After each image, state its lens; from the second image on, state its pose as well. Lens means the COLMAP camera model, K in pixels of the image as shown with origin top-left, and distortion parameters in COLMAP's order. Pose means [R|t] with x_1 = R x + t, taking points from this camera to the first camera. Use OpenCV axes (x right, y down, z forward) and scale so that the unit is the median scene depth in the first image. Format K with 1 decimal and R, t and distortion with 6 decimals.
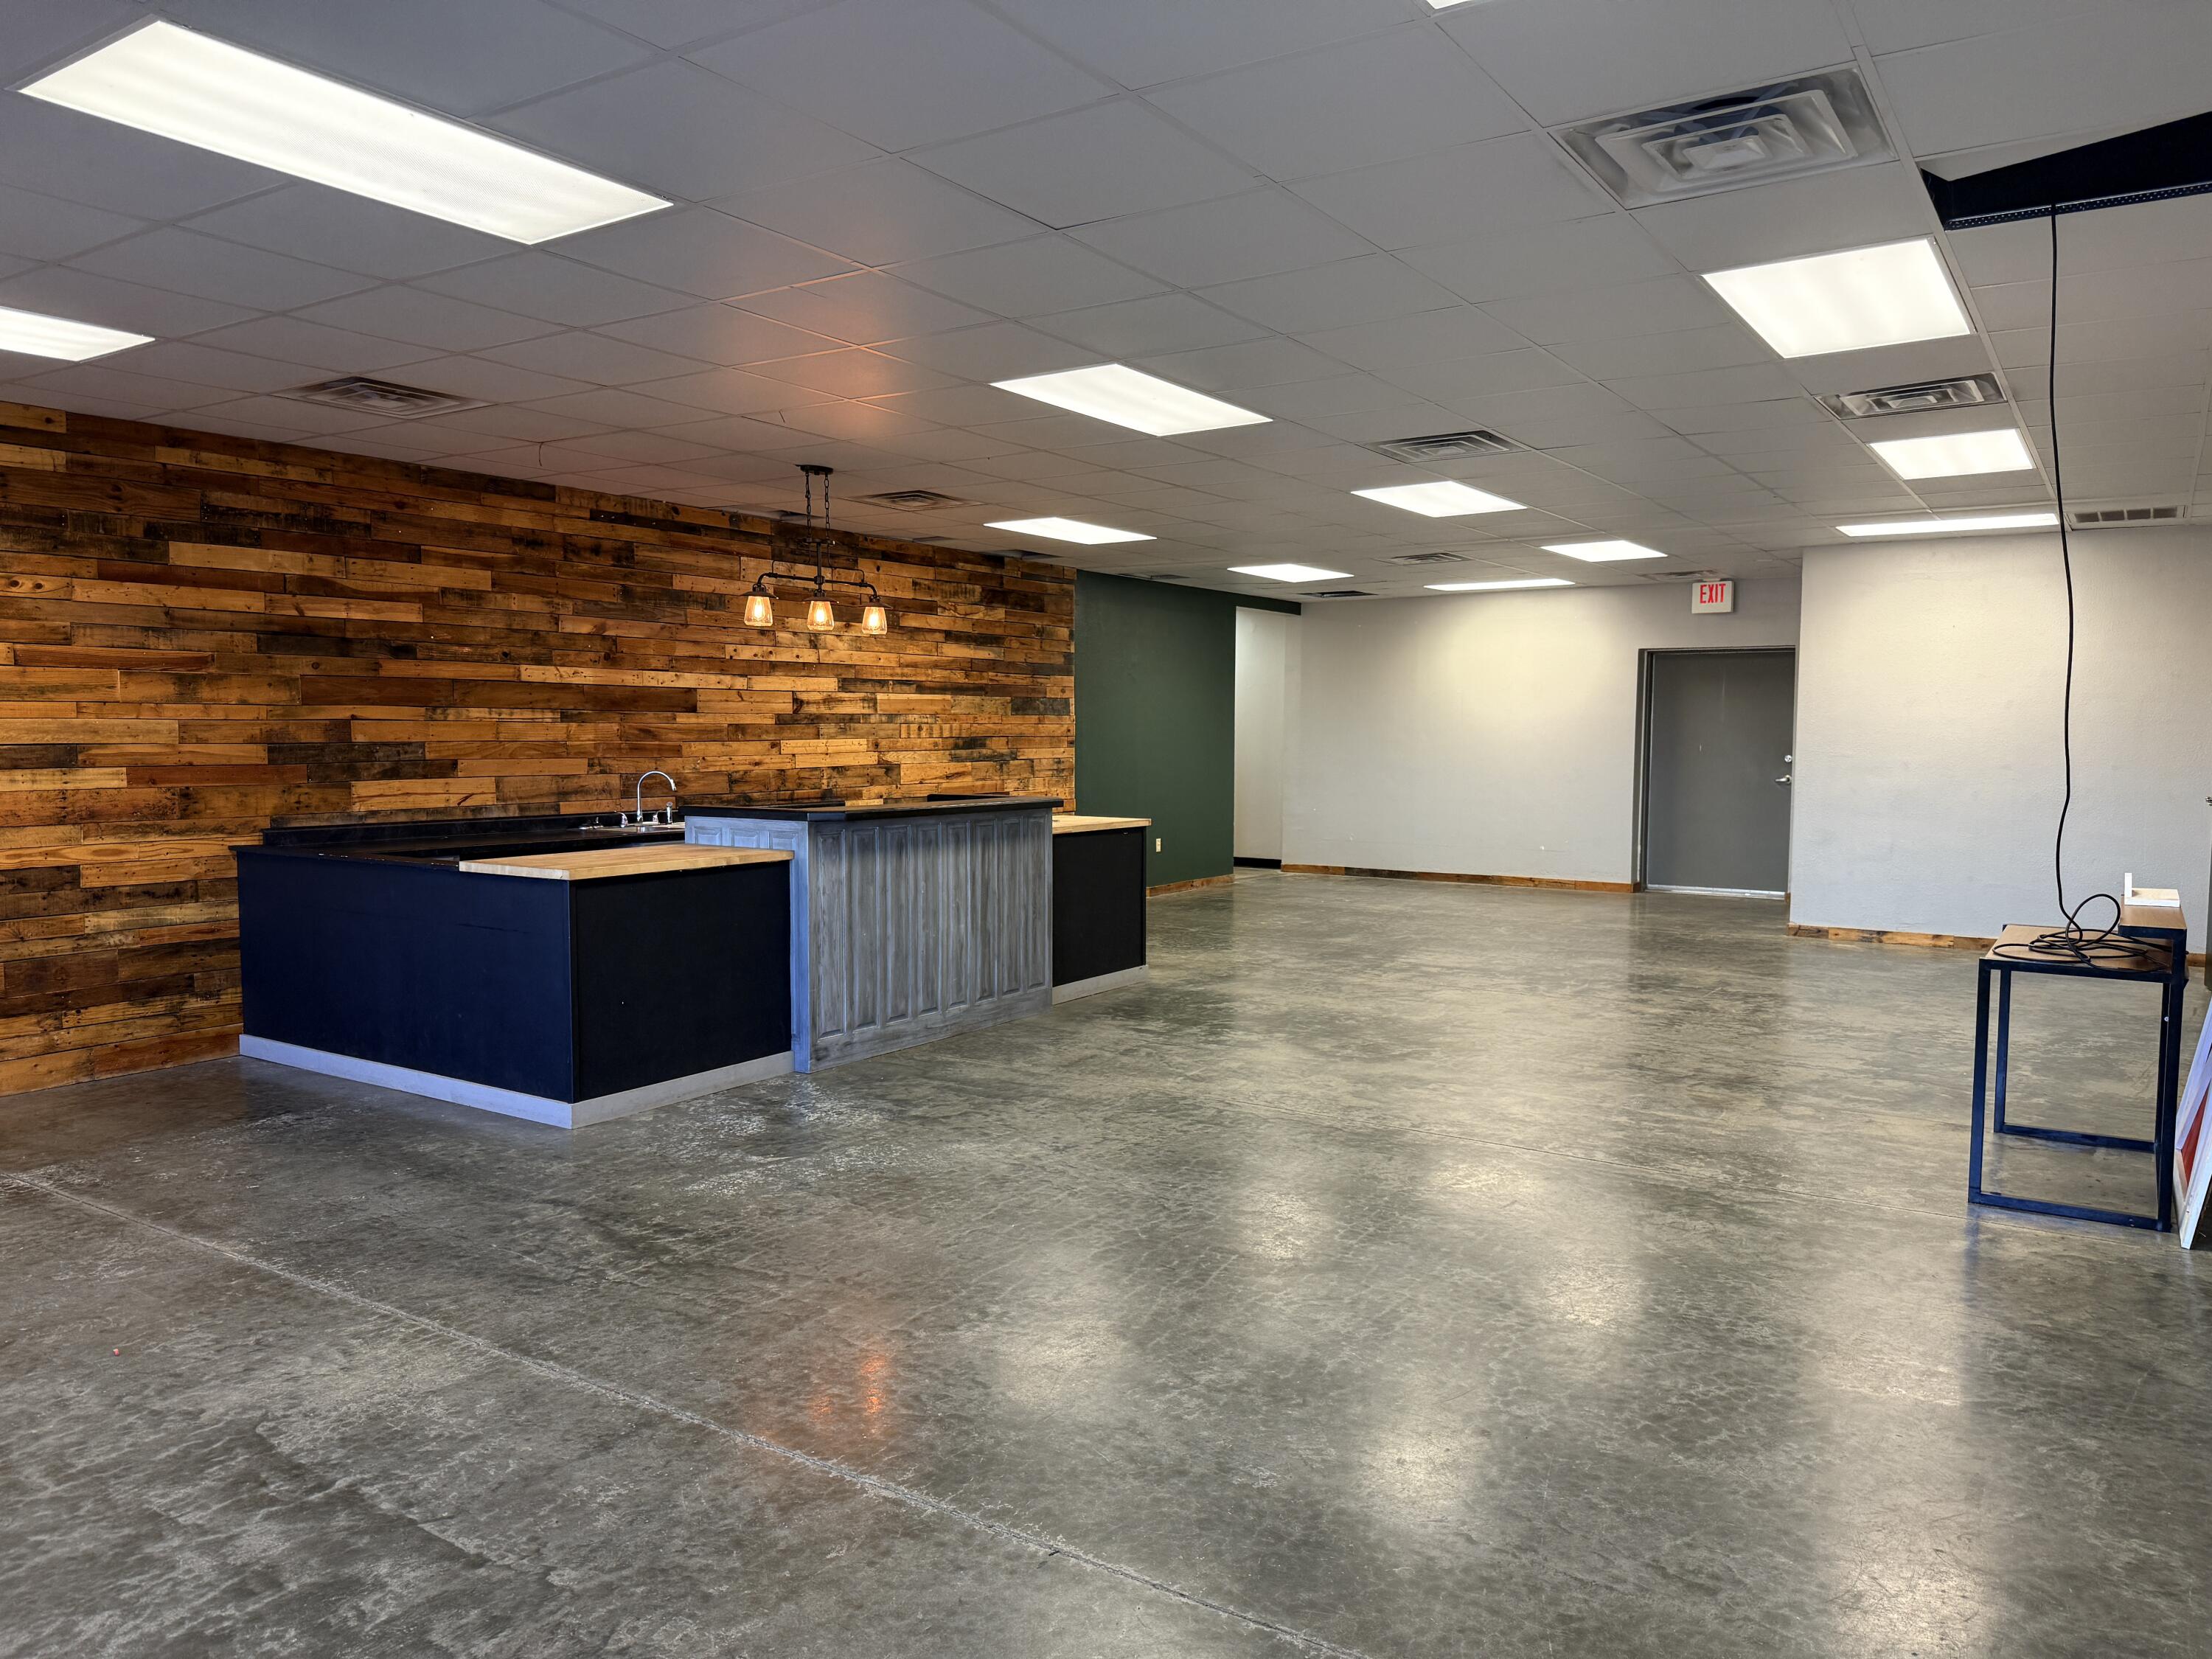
lens RADIAL K [[1539.9, 0, 1119.4], [0, 1539.9, 828.7], [0, 0, 1]] dist [0.045505, -0.046072]
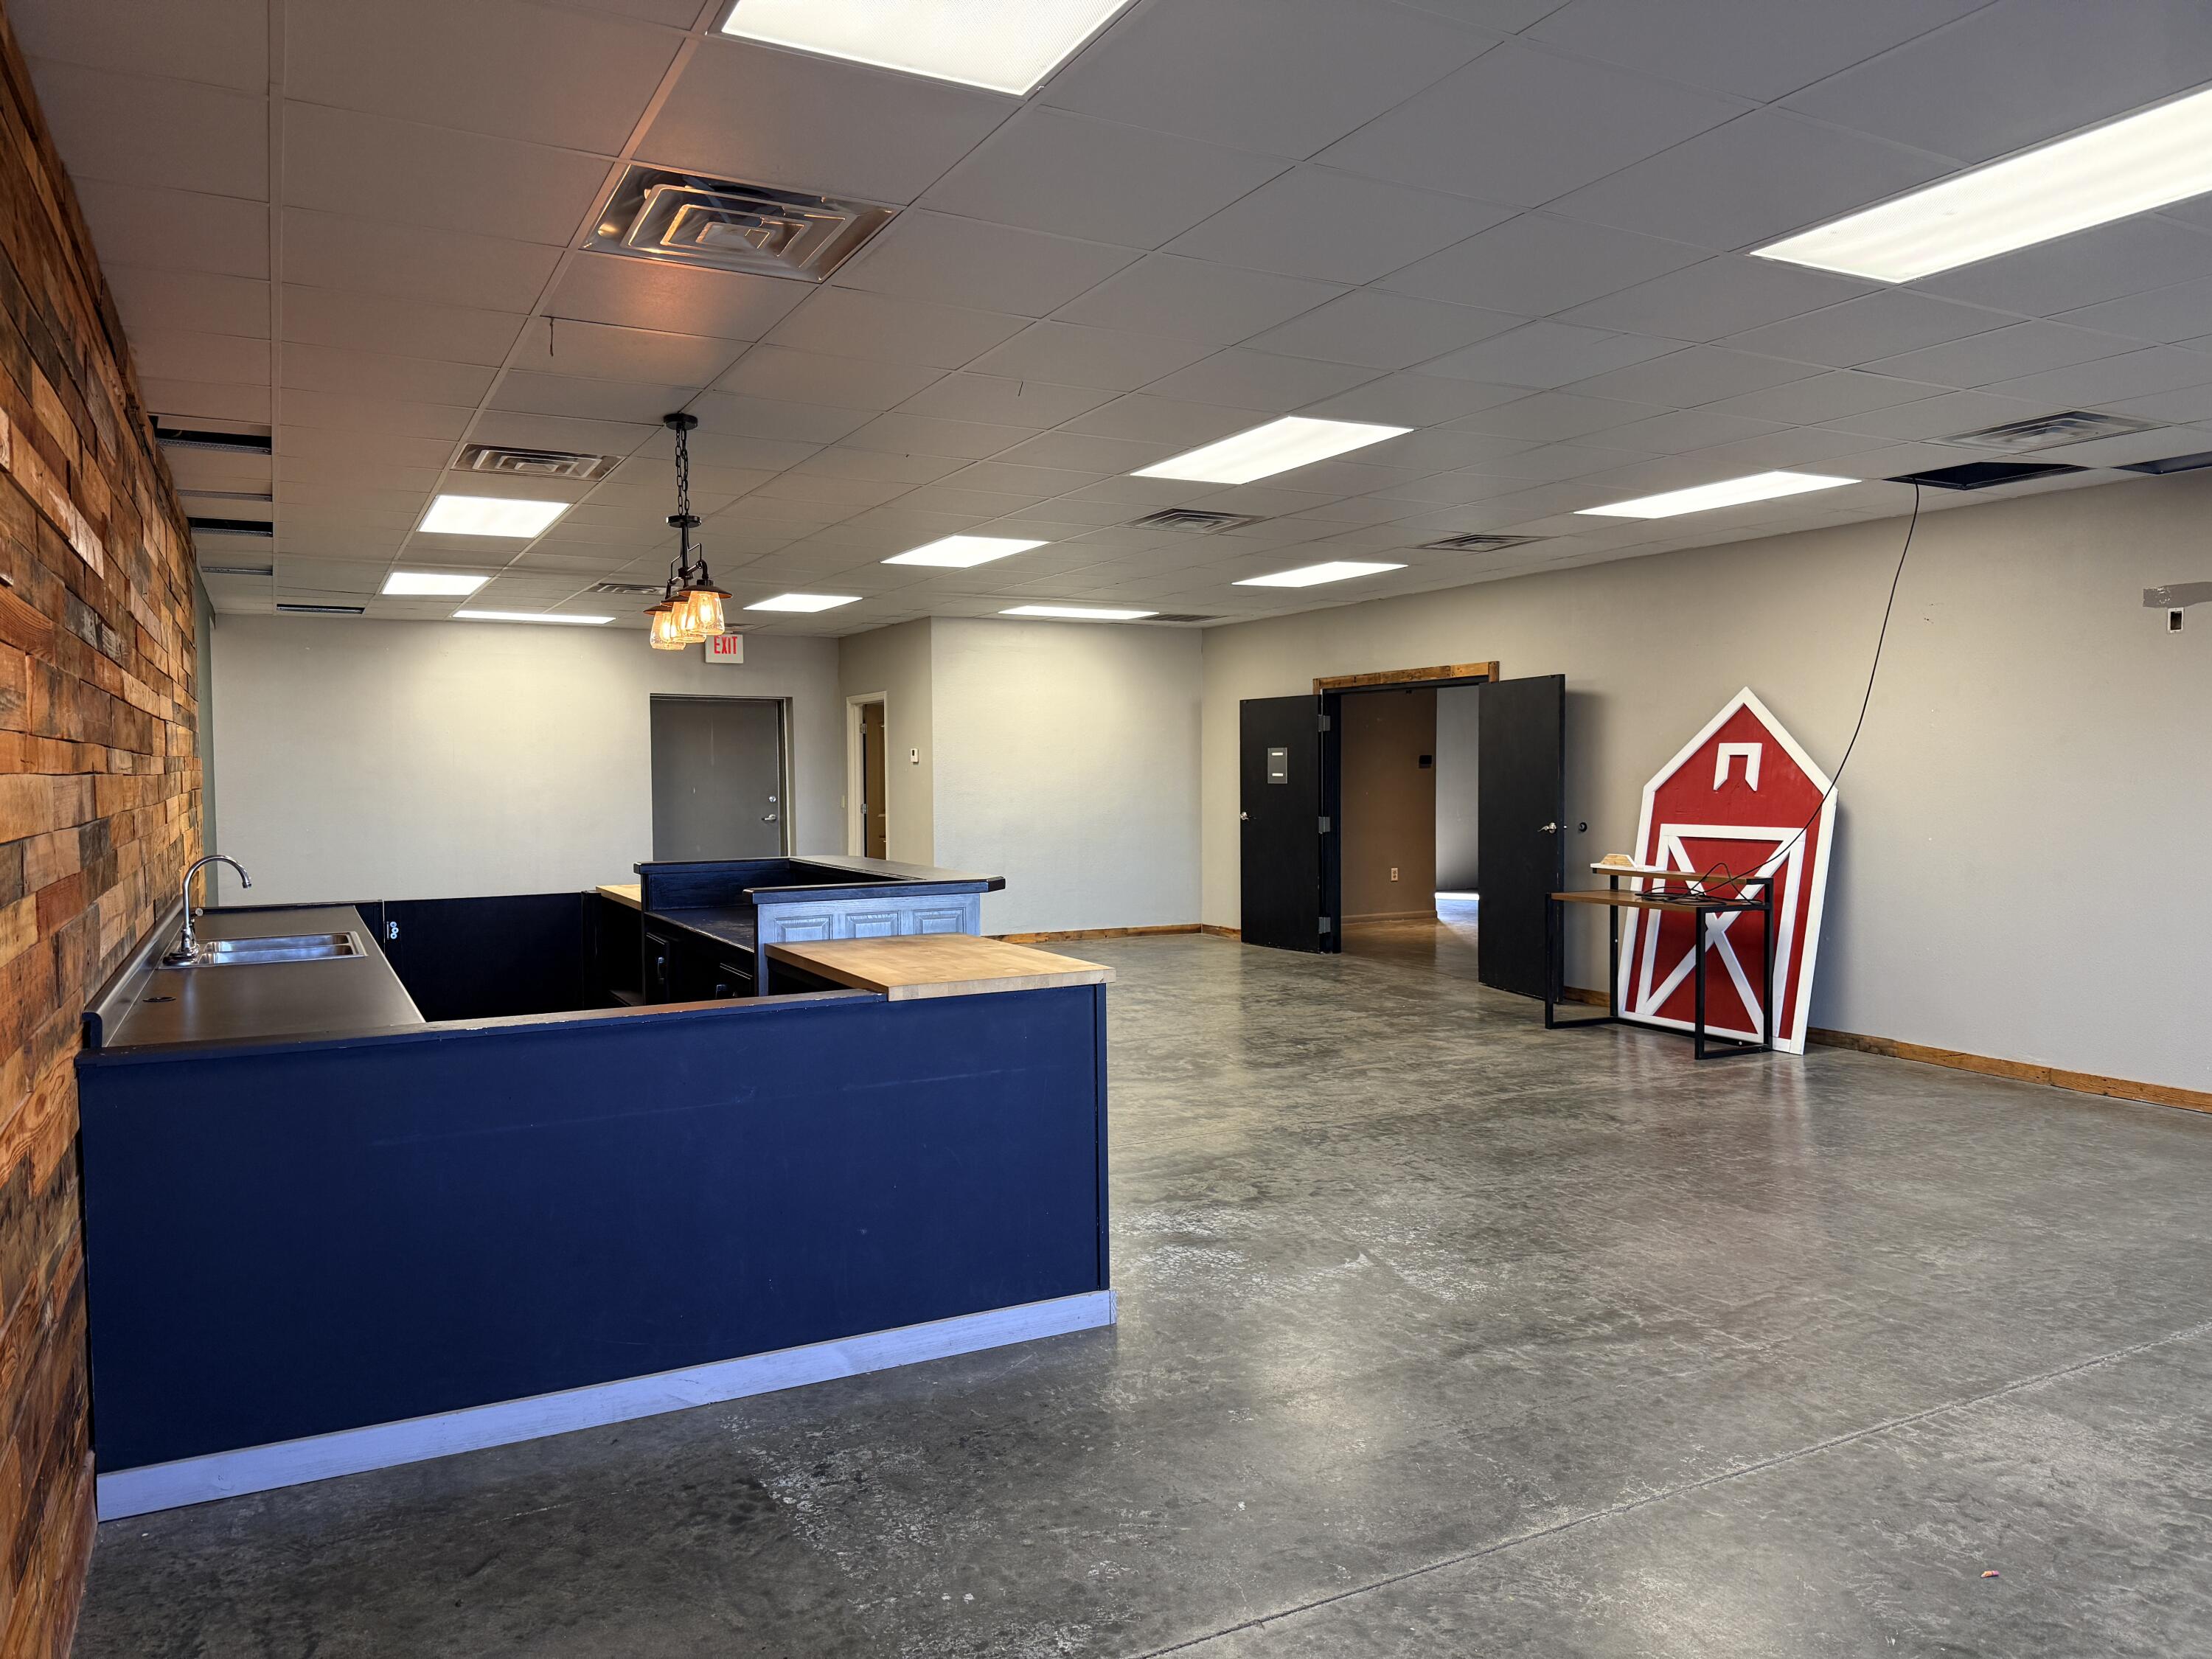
lens RADIAL K [[1539.9, 0, 1105.8], [0, 1539.9, 827.2], [0, 0, 1]] dist [0.045505, -0.046072]
pose [[0.482651, -0.038053, 0.874986, -0.842414], [0.064564, 0.997883, 0.007783, -0.039092], [-0.873430, 0.052736, 0.484086, 0.547298]]
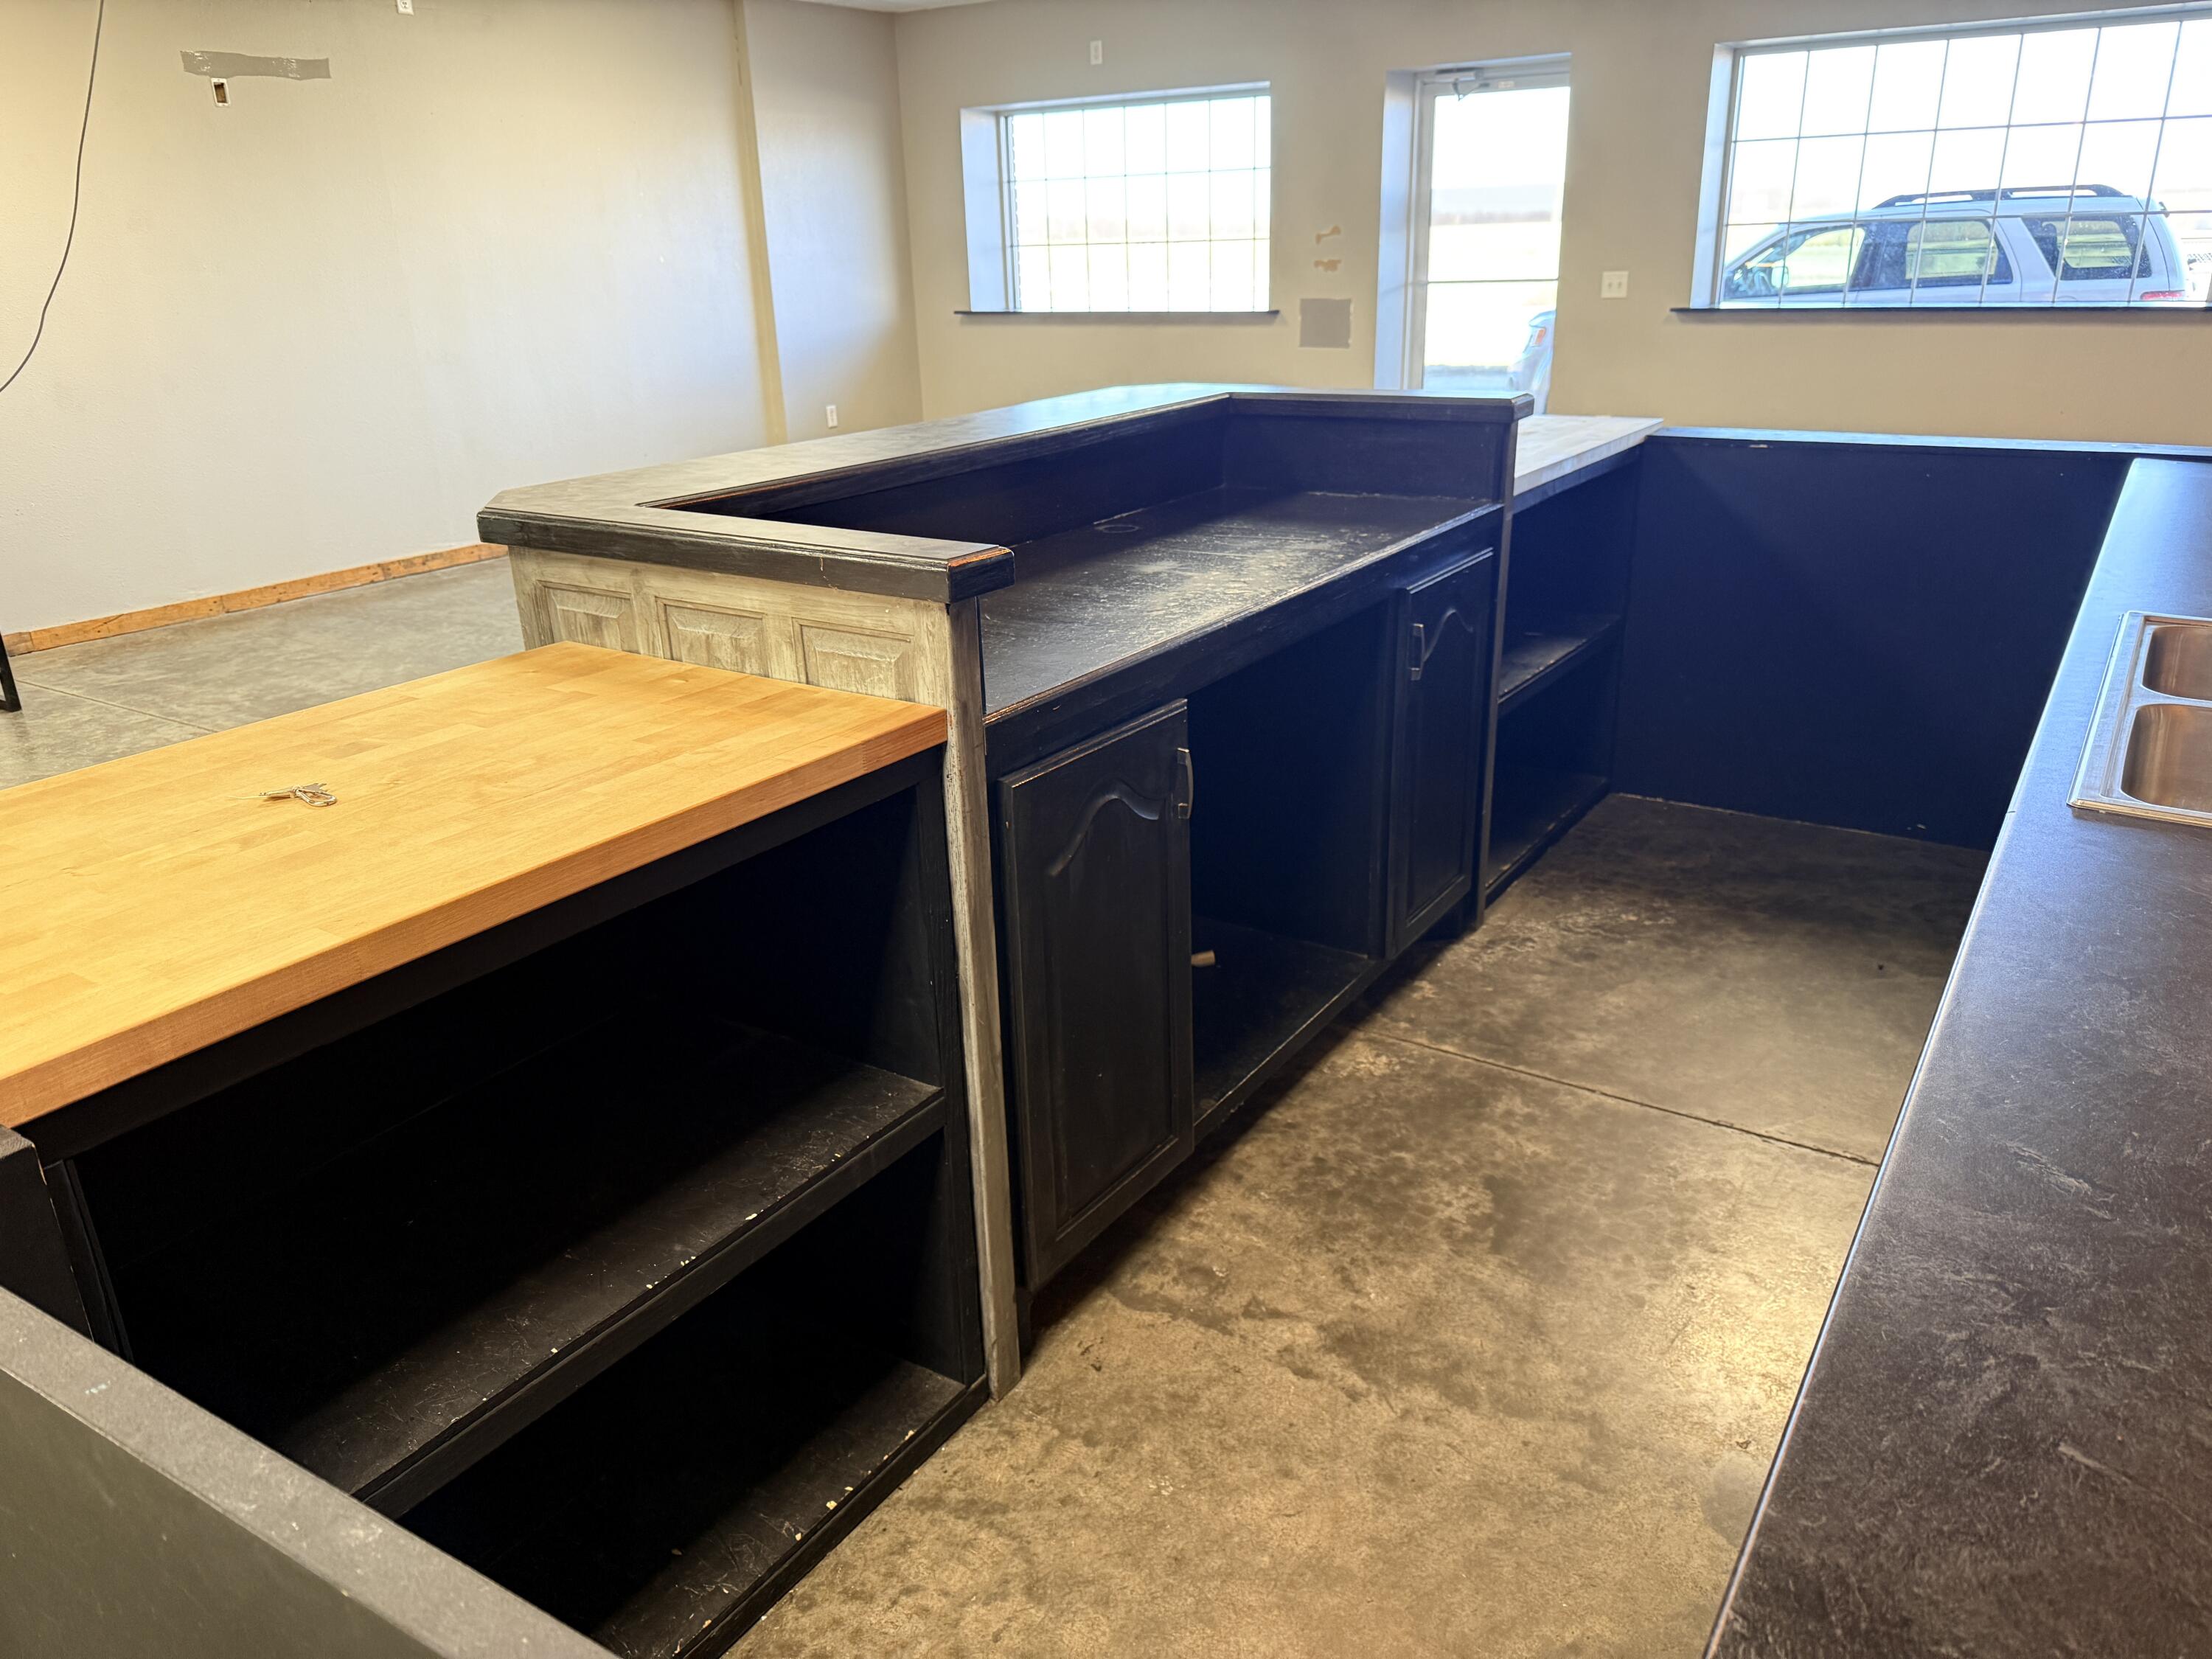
lens RADIAL K [[1645.0, 0, 1097.3], [0, 1645.0, 839.4], [0, 0, 1]] dist [0.001555, -0.009804]
pose [[-0.999728, 0.022976, 0.004043, -0.168413], [0.022641, 0.913832, 0.405461, -0.096625], [0.005621, 0.405442, -0.914103, 1.540812]]
